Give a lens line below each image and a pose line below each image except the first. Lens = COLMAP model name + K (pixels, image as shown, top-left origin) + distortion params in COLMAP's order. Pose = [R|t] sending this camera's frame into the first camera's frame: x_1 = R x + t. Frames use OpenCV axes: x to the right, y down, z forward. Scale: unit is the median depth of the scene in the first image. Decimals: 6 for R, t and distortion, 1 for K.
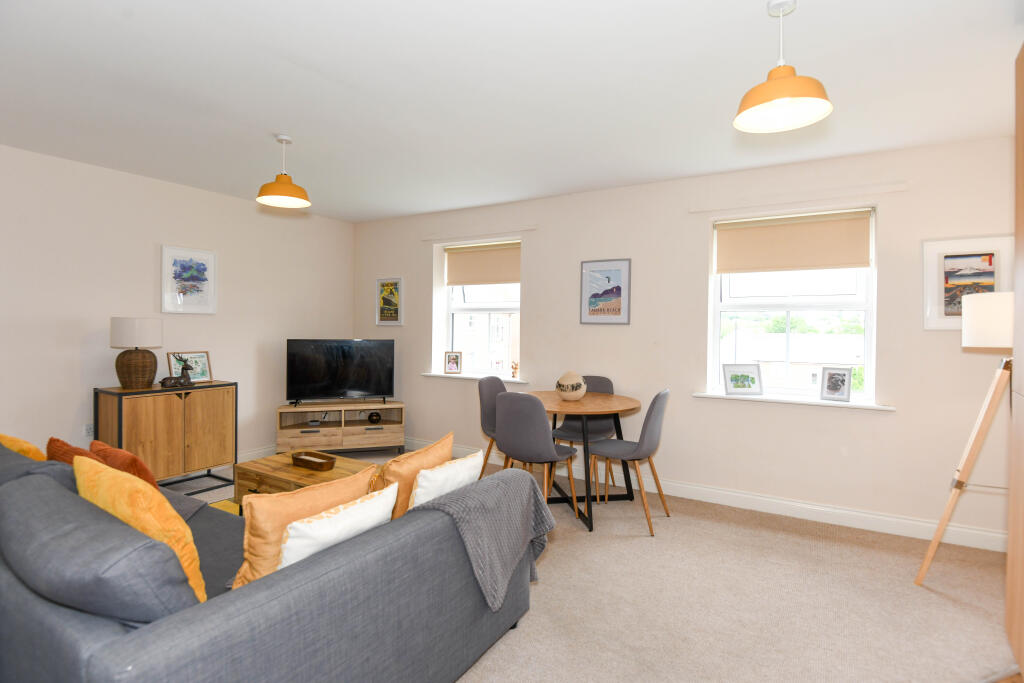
lens RADIAL K [[522.7, 0, 529.9], [0, 522.7, 330.4], [0, 0, 1]] dist [0.004248, -0.021598]
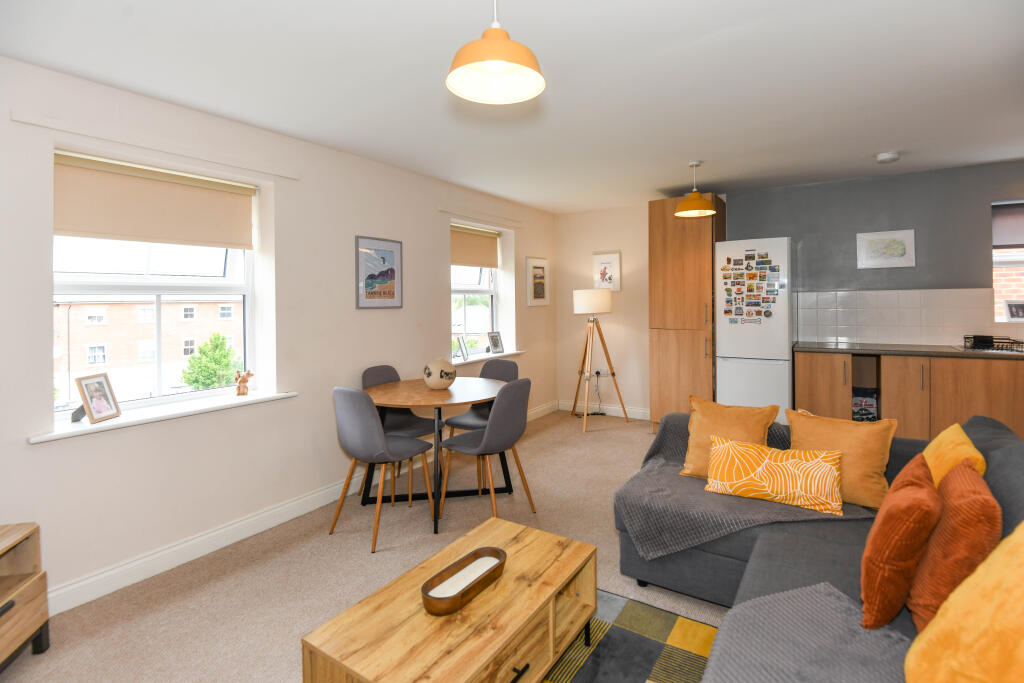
lens RADIAL K [[494.9, 0, 511.6], [0, 494.9, 312.8], [0, 0, 1]] dist [-0.000422, -0.000536]
pose [[0.036945, -0.030857, 0.998841, -0.721102], [0.023671, 0.999270, 0.029995, -0.025023], [-0.999037, 0.022535, 0.037648, 0.742909]]
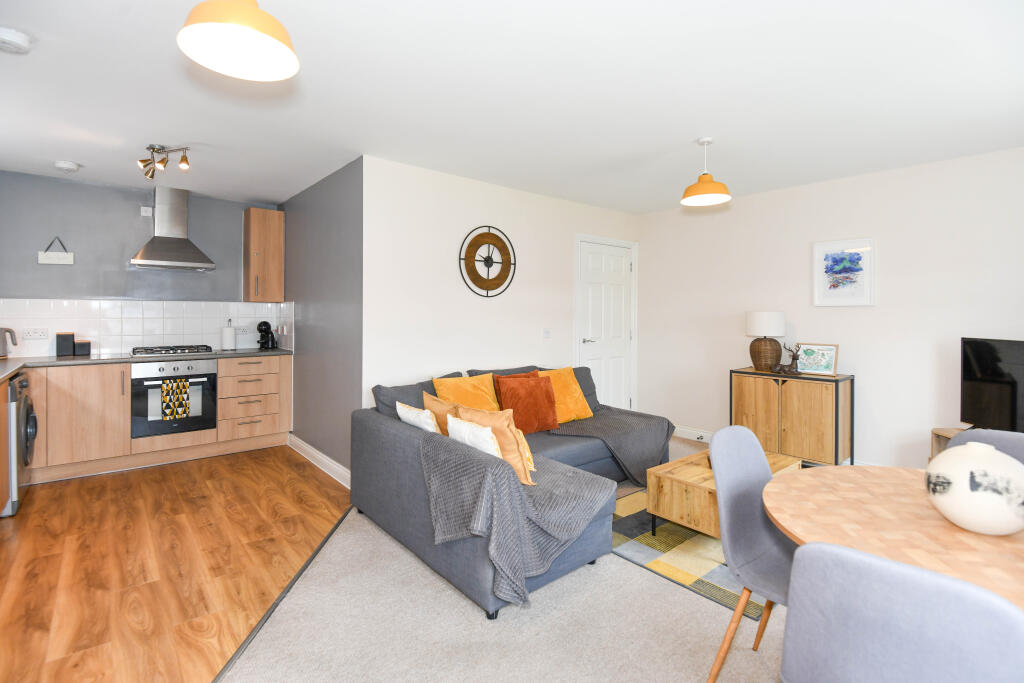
lens RADIAL K [[494.9, 0, 511.6], [0, 494.9, 312.8], [0, 0, 1]] dist [-0.000422, -0.000536]
pose [[-0.323529, -0.009227, -0.946173, 0.440376], [-0.014742, 0.999880, -0.004711, -0.005929], [0.946103, 0.012424, -0.323626, 0.712616]]
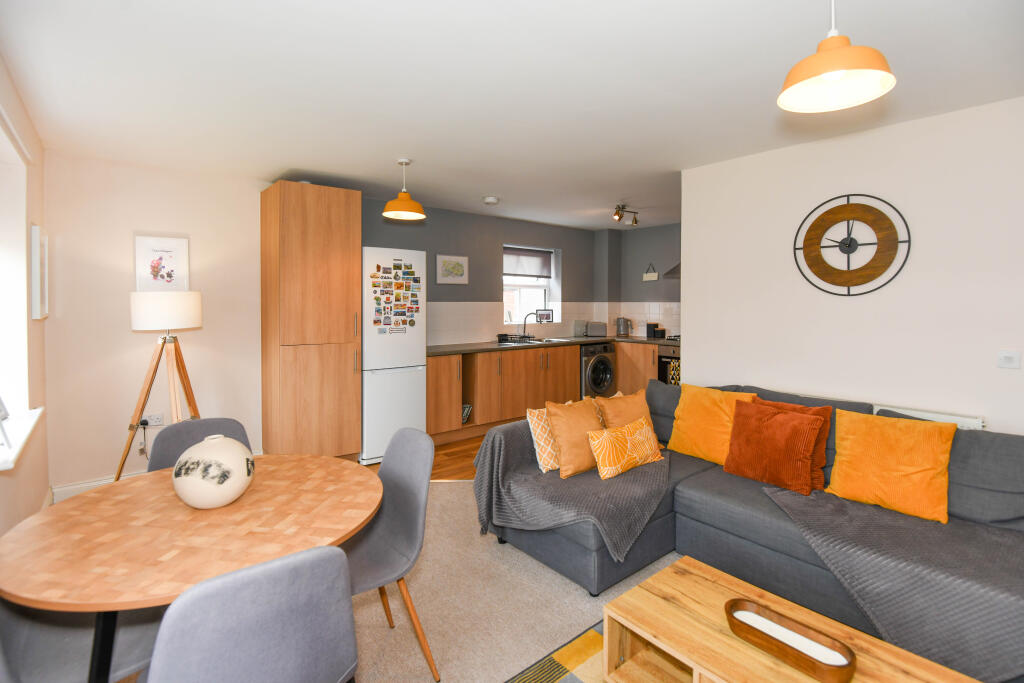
lens RADIAL K [[483.5, 0, 510.3], [0, 483.5, 314.8], [0, 0, 1]] dist [0.001845, 0.000045]
pose [[-0.939103, -0.018918, 0.343114, -0.252305], [-0.006558, 0.999288, 0.037148, -0.036415], [-0.343572, 0.032636, -0.938559, 1.138717]]
